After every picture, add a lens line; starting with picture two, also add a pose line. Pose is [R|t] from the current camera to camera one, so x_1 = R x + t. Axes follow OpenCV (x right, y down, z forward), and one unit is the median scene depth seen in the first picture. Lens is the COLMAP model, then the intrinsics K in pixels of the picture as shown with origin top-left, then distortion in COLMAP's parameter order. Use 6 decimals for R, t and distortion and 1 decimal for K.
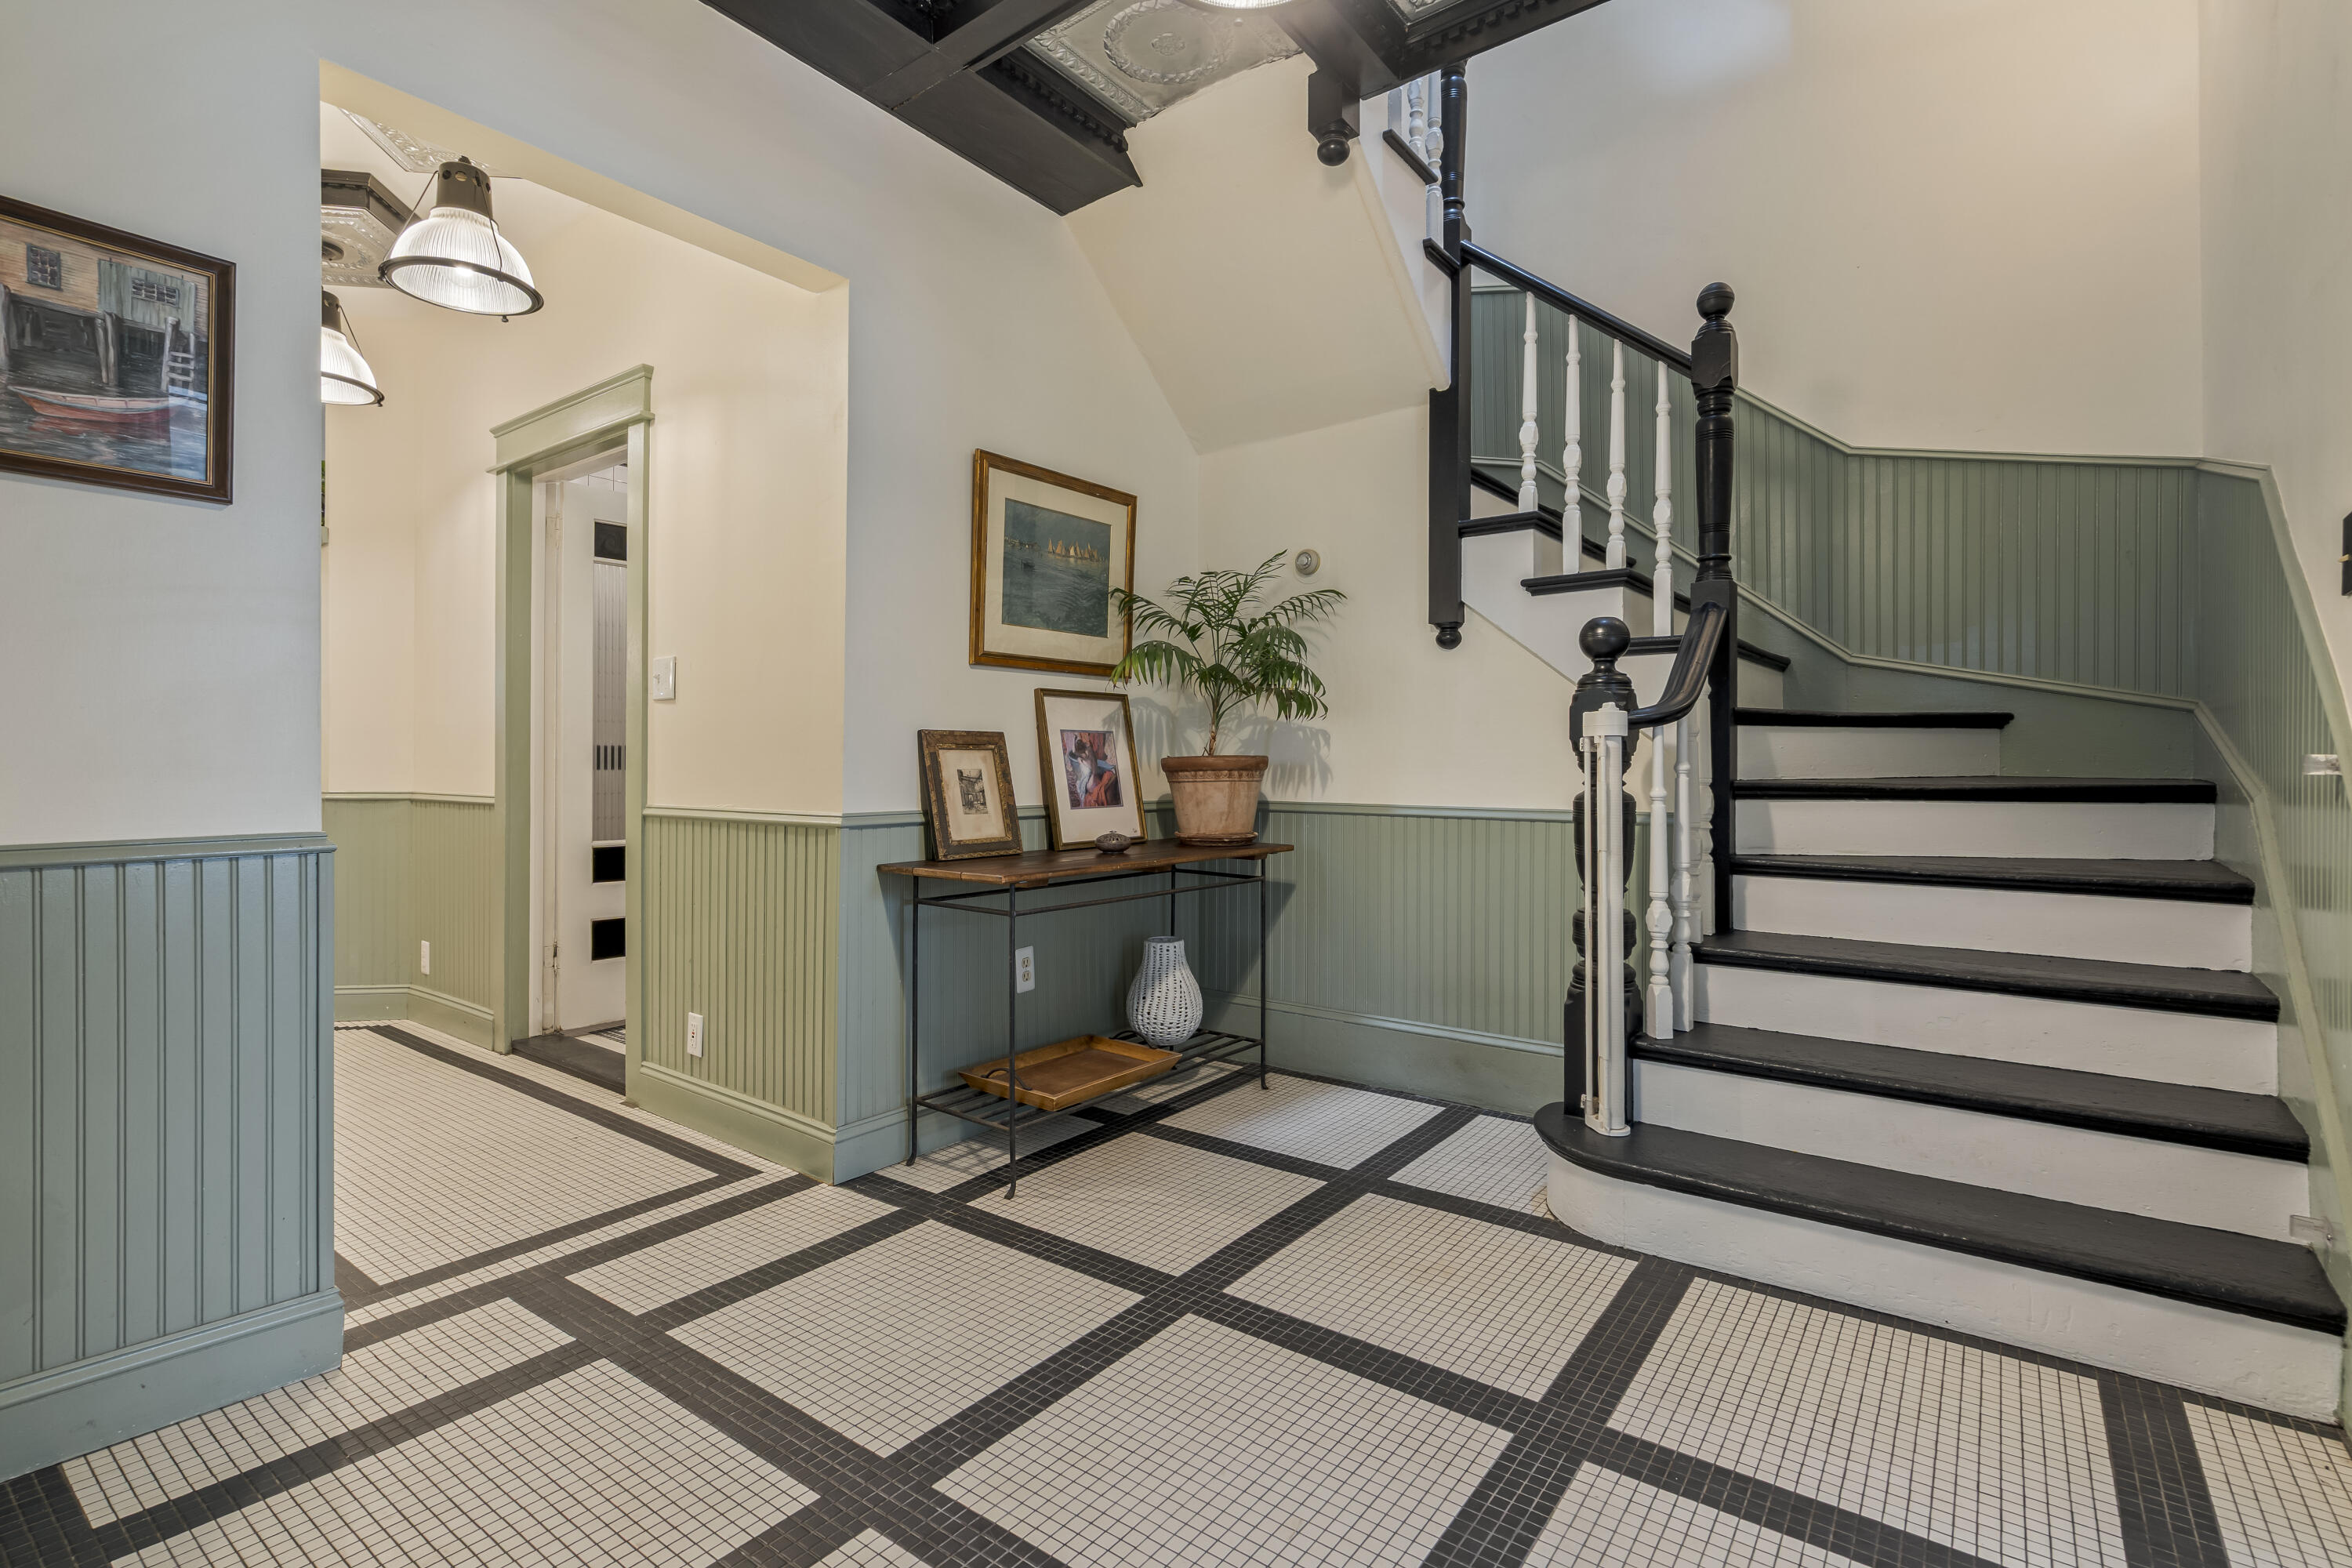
lens RADIAL K [[1100.2, 0, 1183.3], [0, 1100.2, 769.7], [0, 0, 1]] dist [-0.001632, 0.001233]
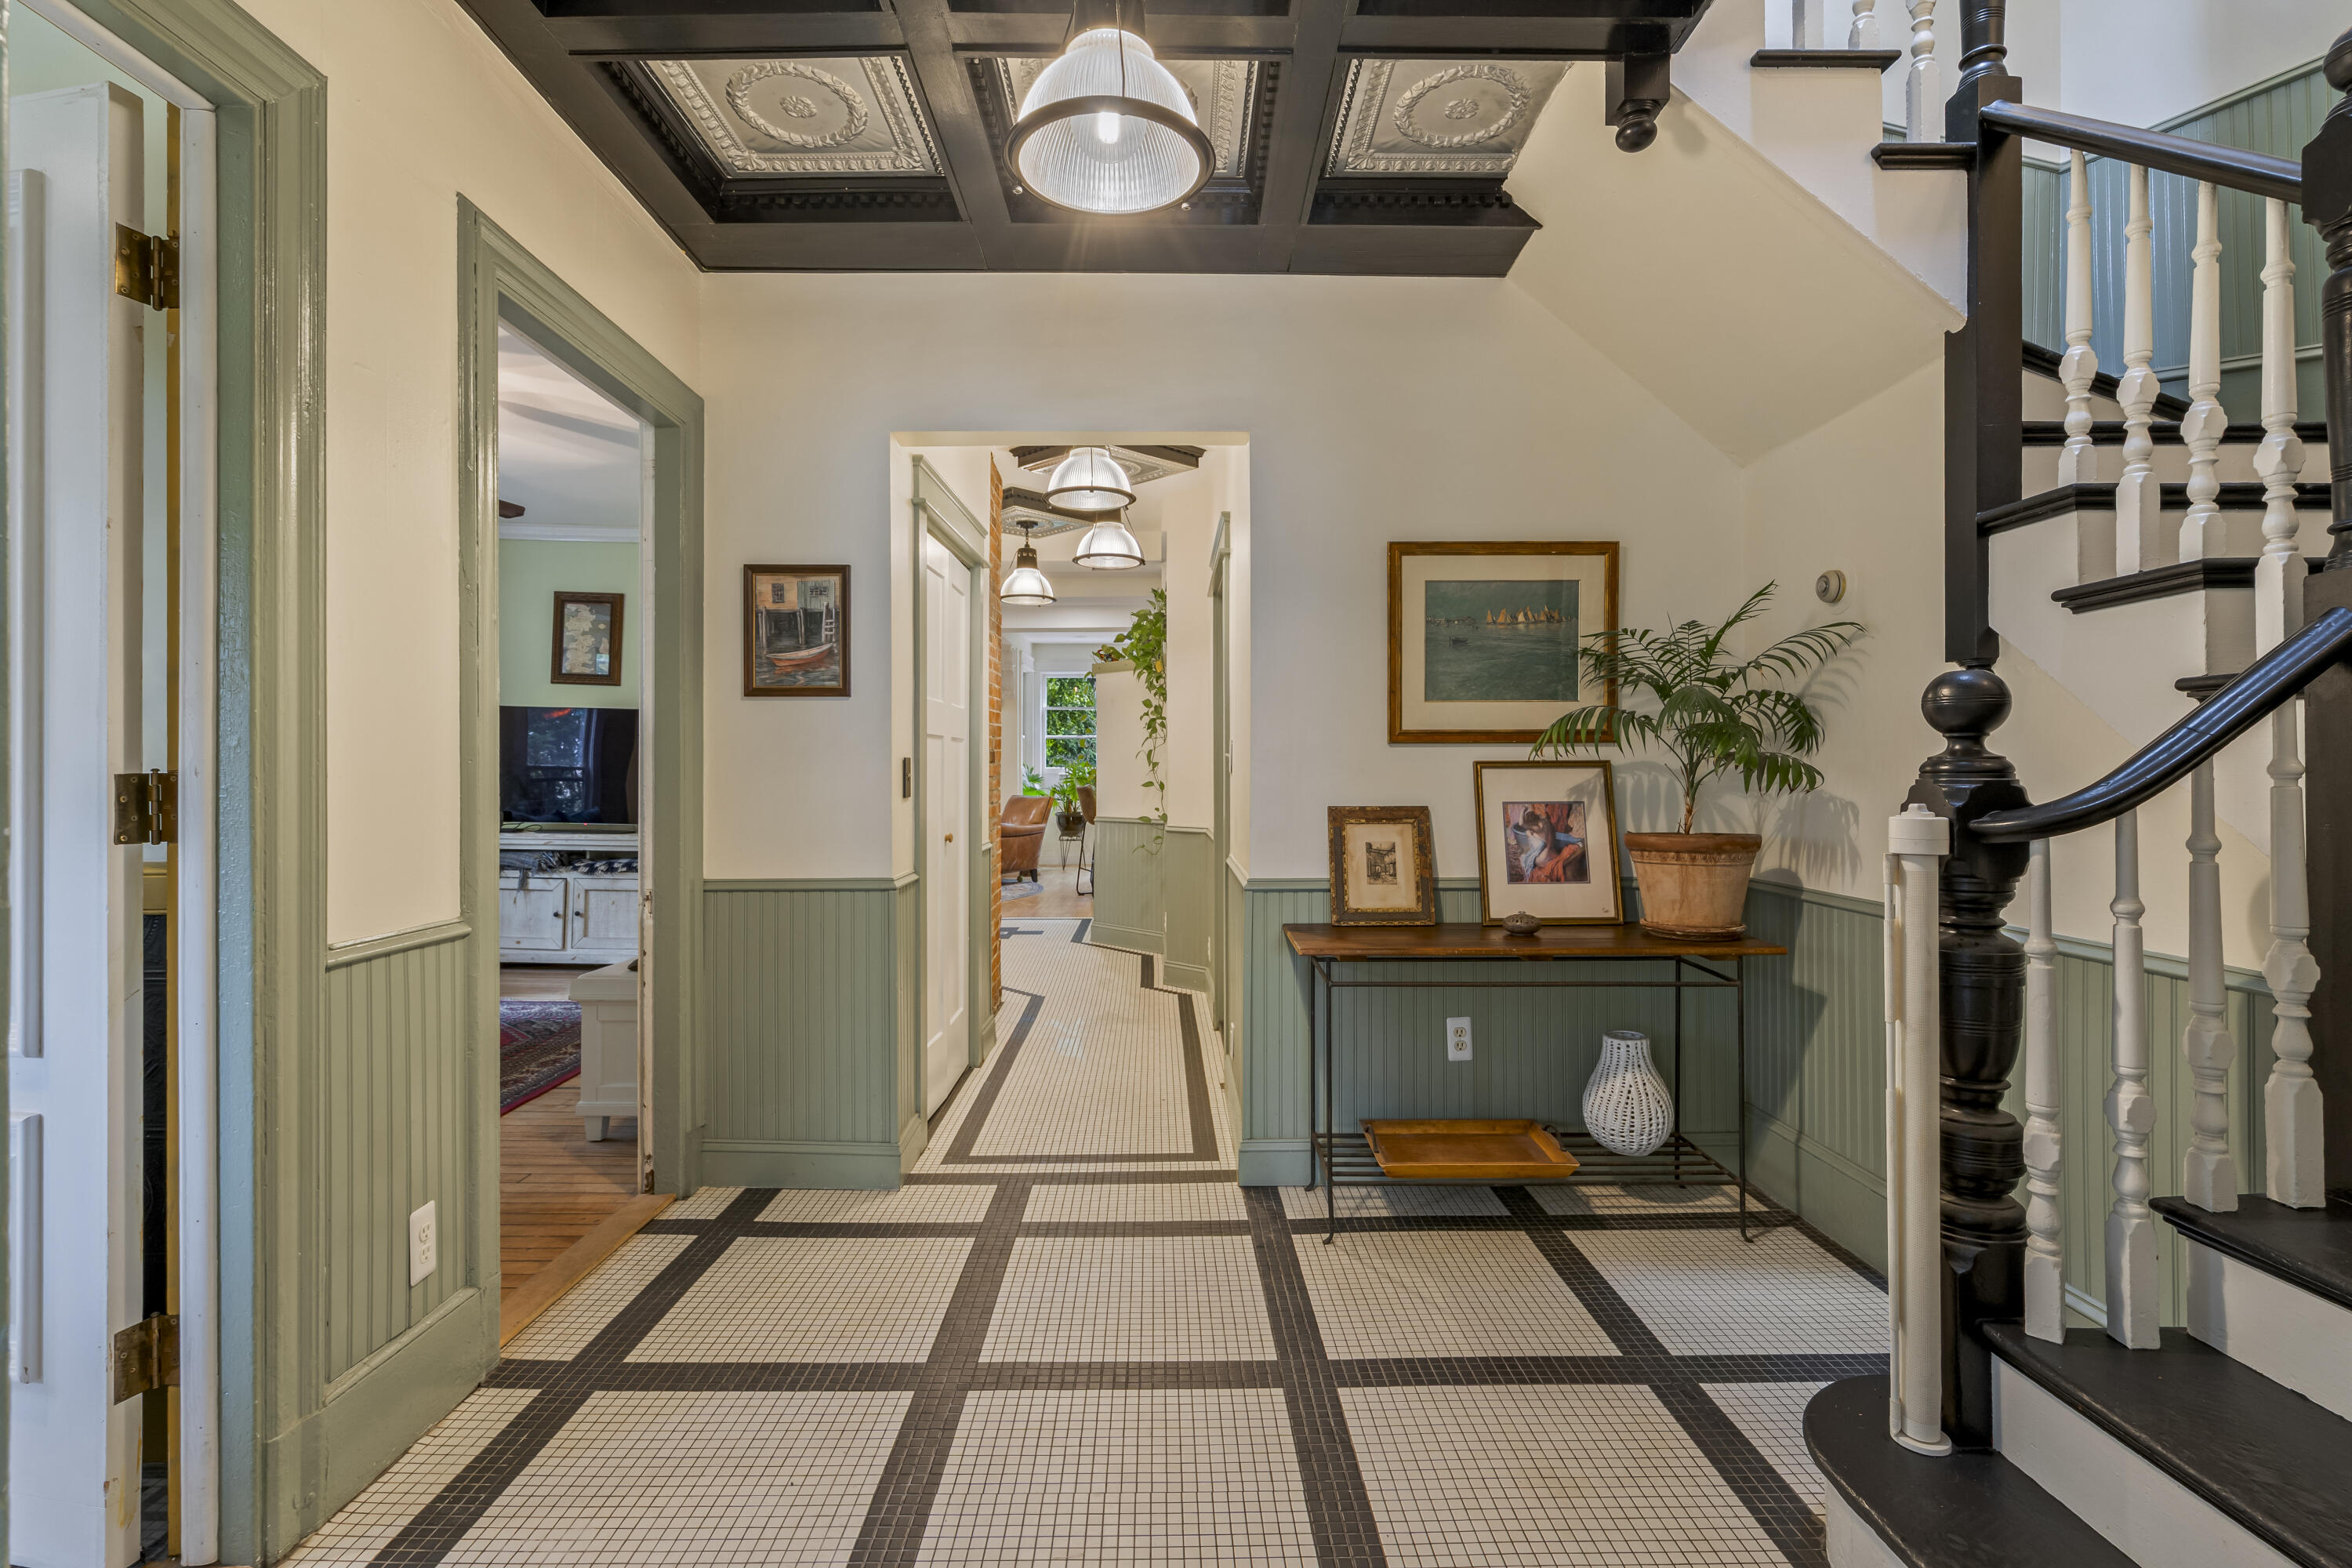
lens RADIAL K [[1100.2, 0, 1181.7], [0, 1100.2, 777.4], [0, 0, 1]] dist [-0.001632, 0.001233]
pose [[0.608196, 0.001318, -0.793786, 0.520338], [-0.000705, 0.999999, 0.001120, -0.062324], [0.793787, -0.000122, 0.608196, 0.185754]]
